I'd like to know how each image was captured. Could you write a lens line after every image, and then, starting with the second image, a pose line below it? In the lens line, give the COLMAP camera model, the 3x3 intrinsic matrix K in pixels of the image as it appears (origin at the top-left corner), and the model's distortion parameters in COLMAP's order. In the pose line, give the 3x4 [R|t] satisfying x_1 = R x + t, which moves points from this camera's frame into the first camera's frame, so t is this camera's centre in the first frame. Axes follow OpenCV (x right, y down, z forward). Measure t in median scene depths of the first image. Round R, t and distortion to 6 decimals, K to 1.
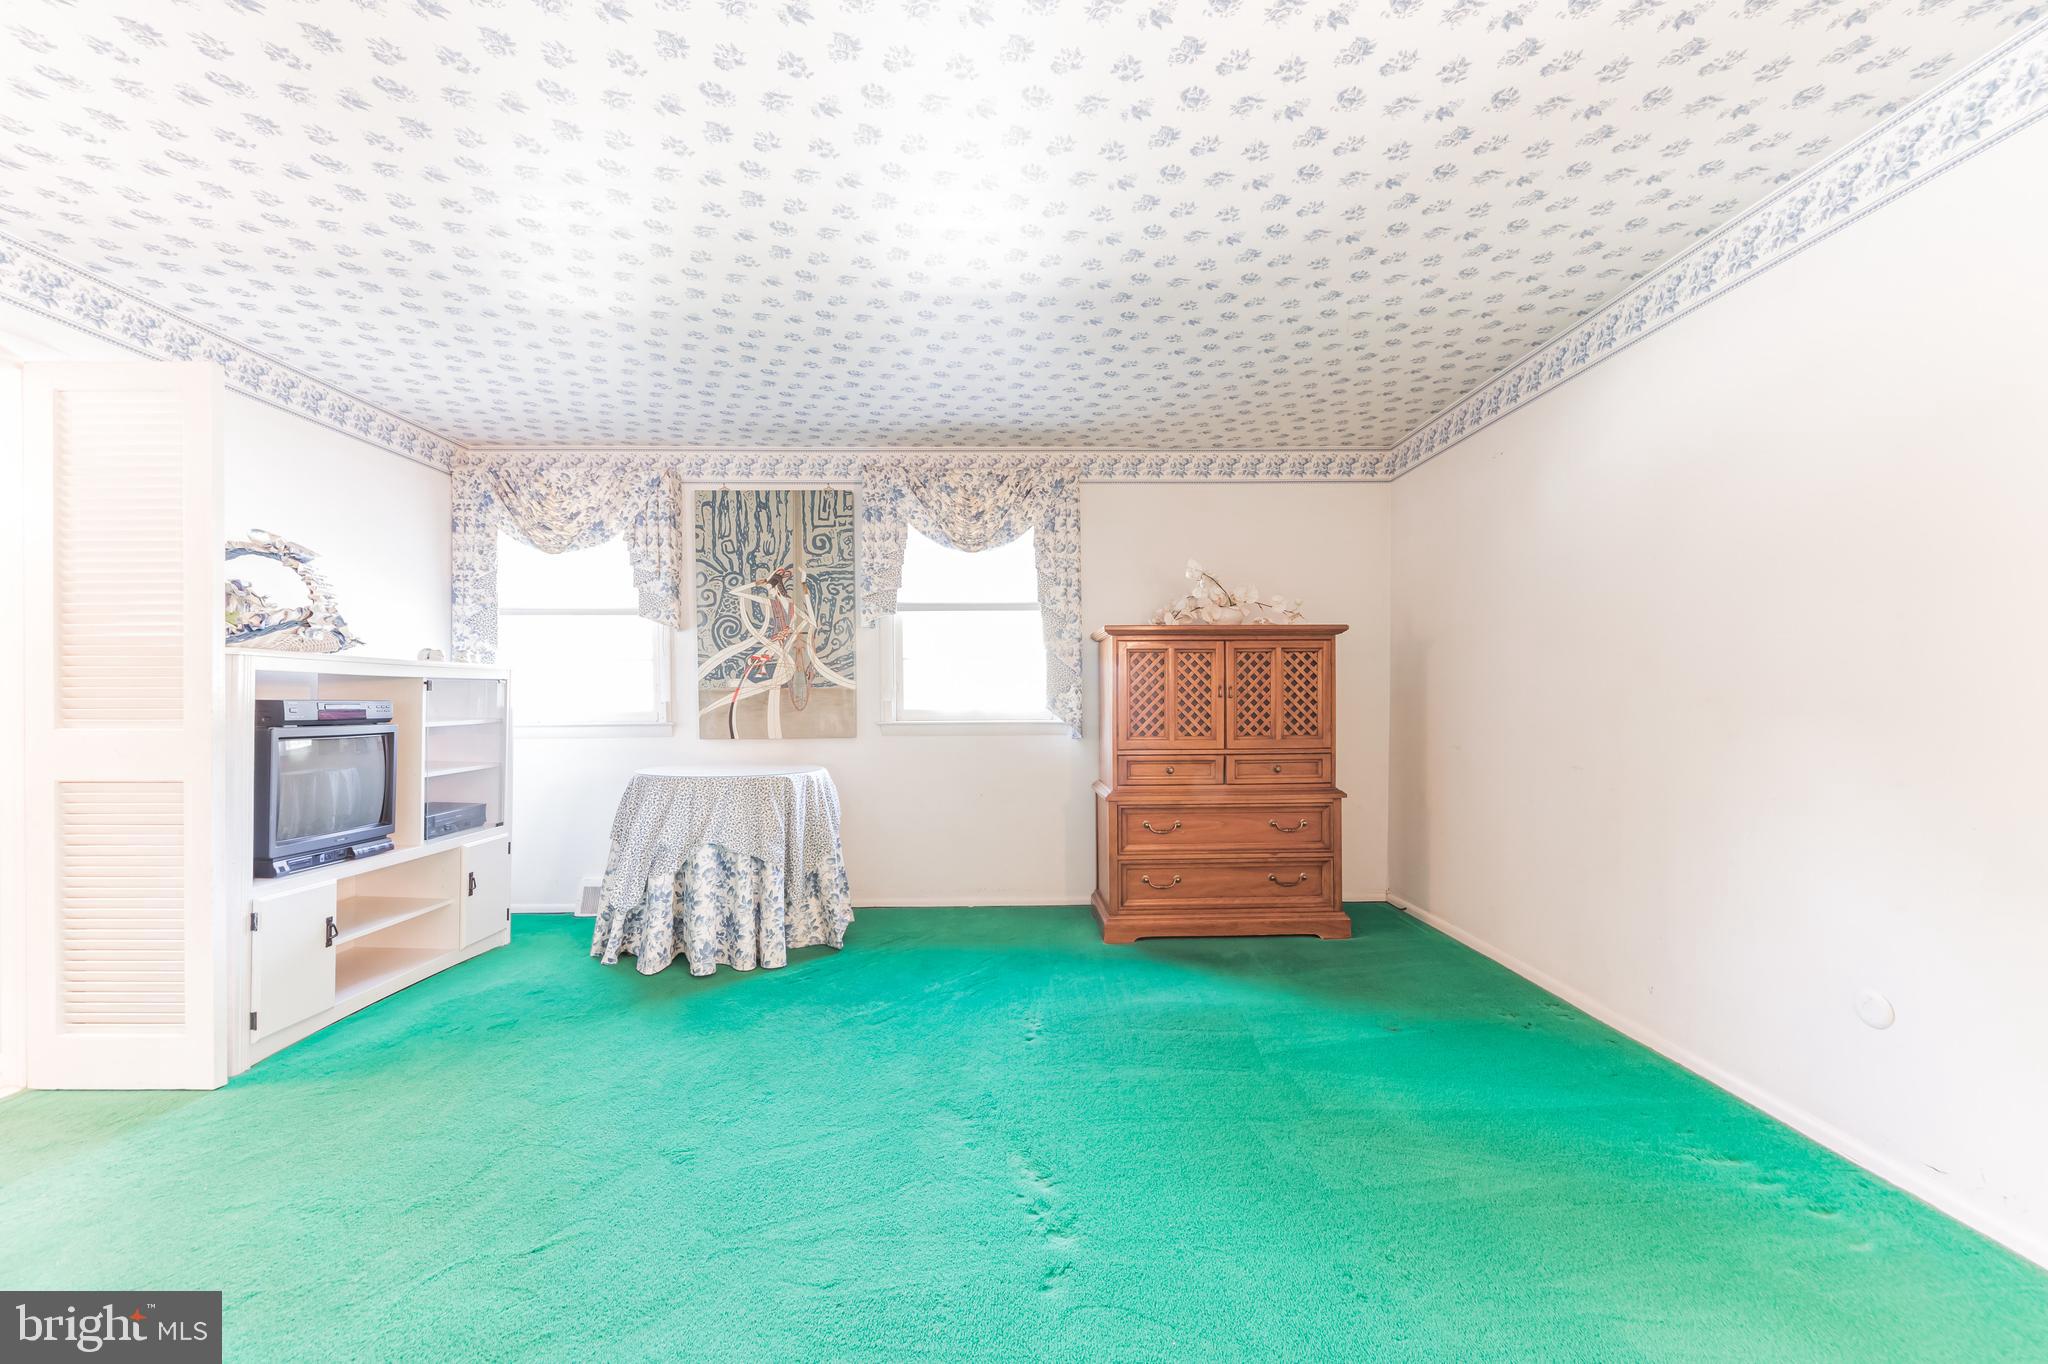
lens RADIAL K [[785.3, 0, 1027.2], [0, 785.3, 693.8], [0, 0, 1]] dist [0.026843, -0.001120]
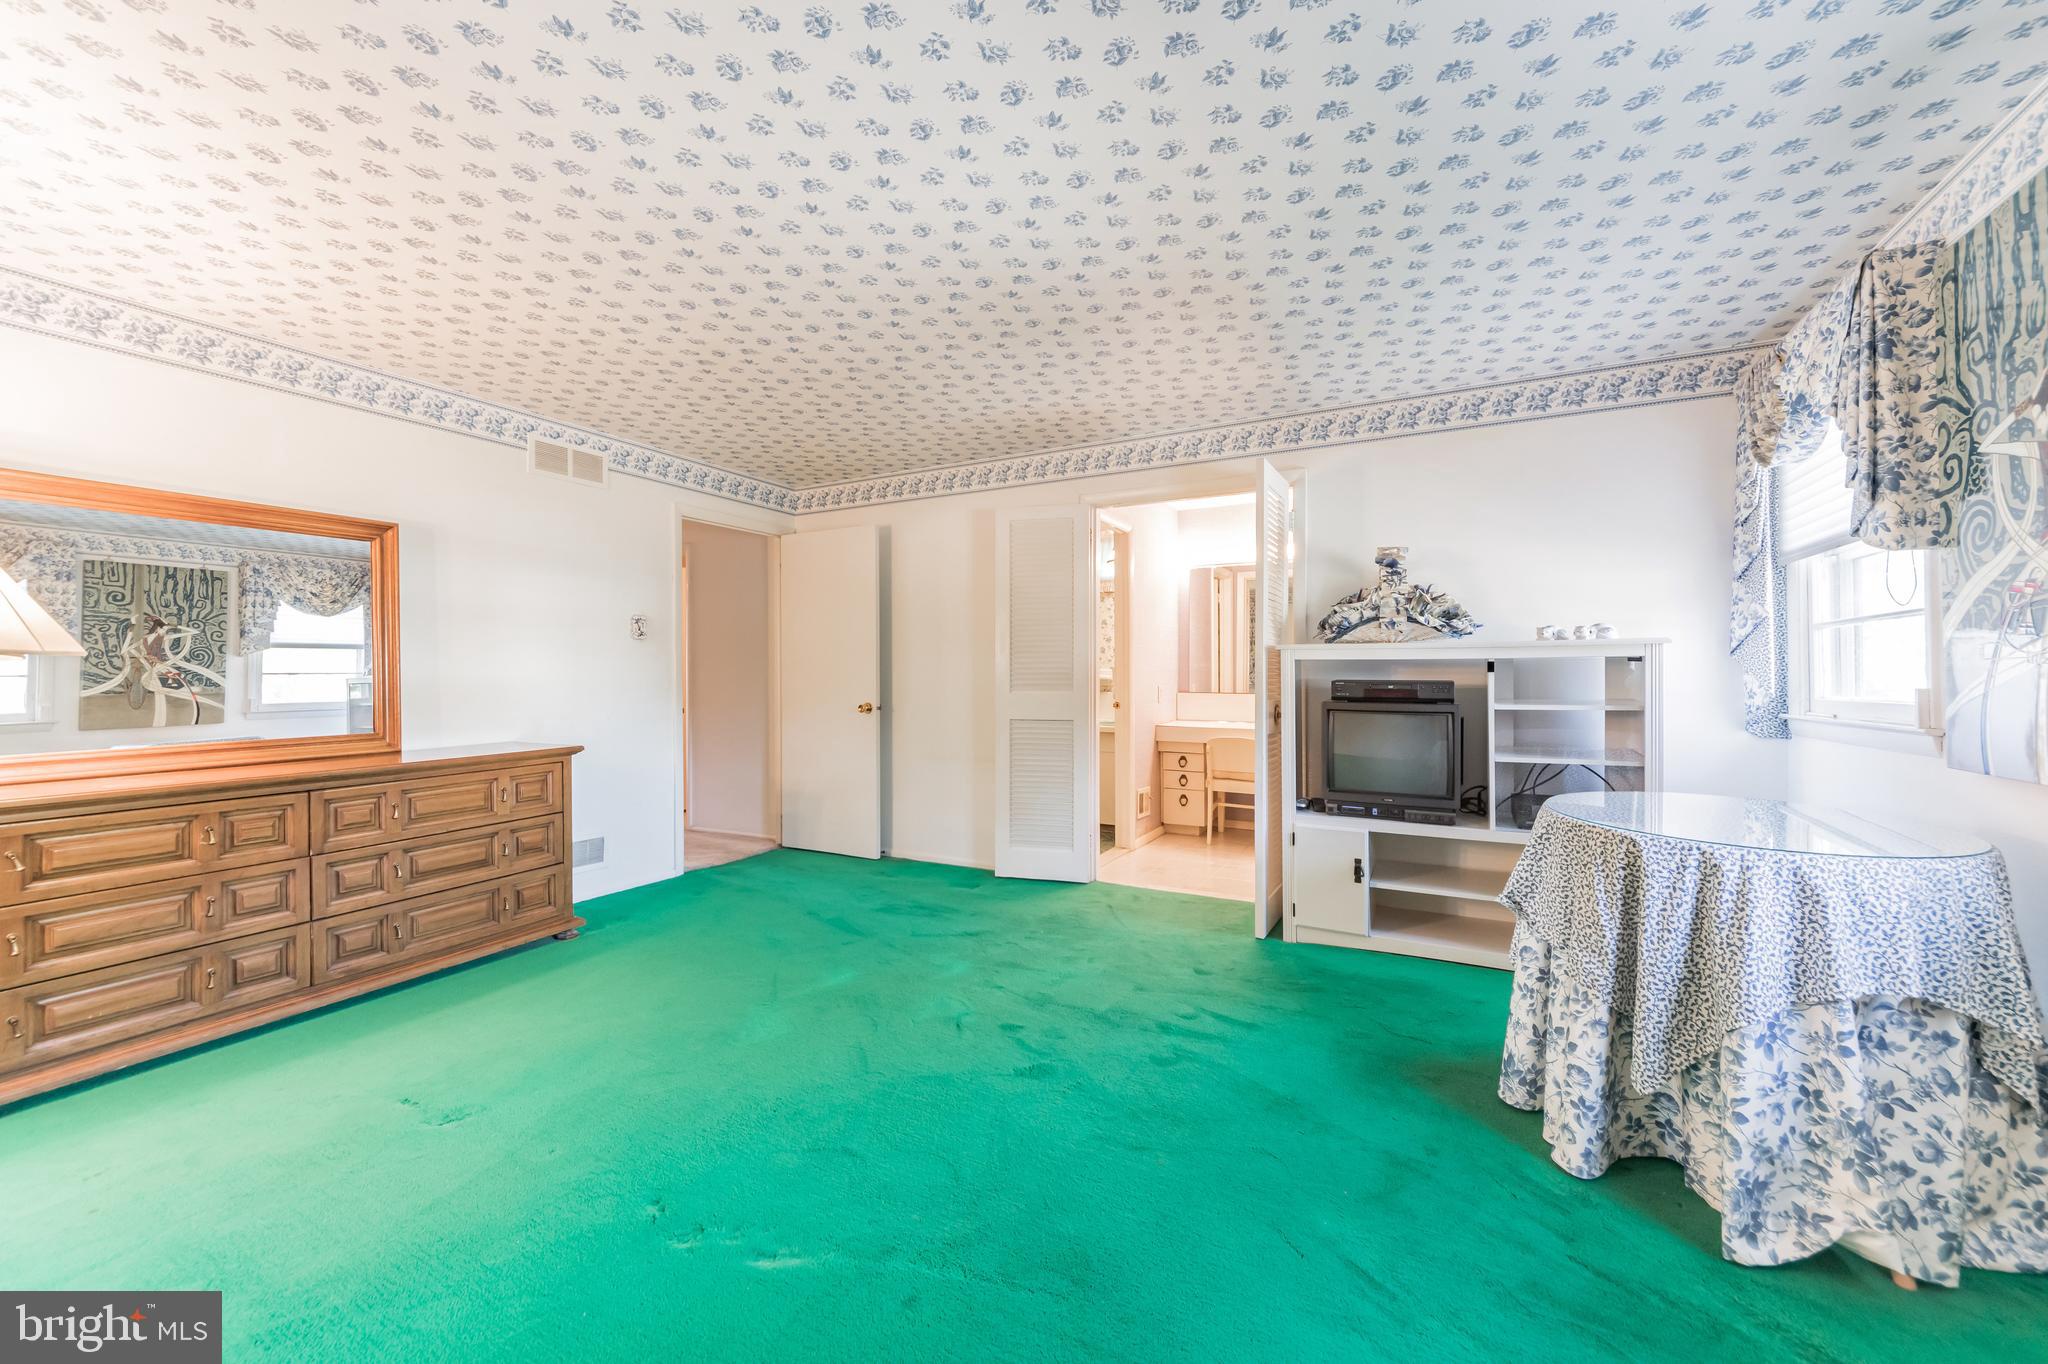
lens RADIAL K [[785.3, 0, 1026.8], [0, 785.3, 670.8], [0, 0, 1]] dist [0.026843, -0.001120]
pose [[-0.462300, -0.001094, -0.886723, 0.353219], [0.008186, 0.999951, -0.005501, -0.004834], [0.886686, -0.009802, -0.462269, 0.897412]]
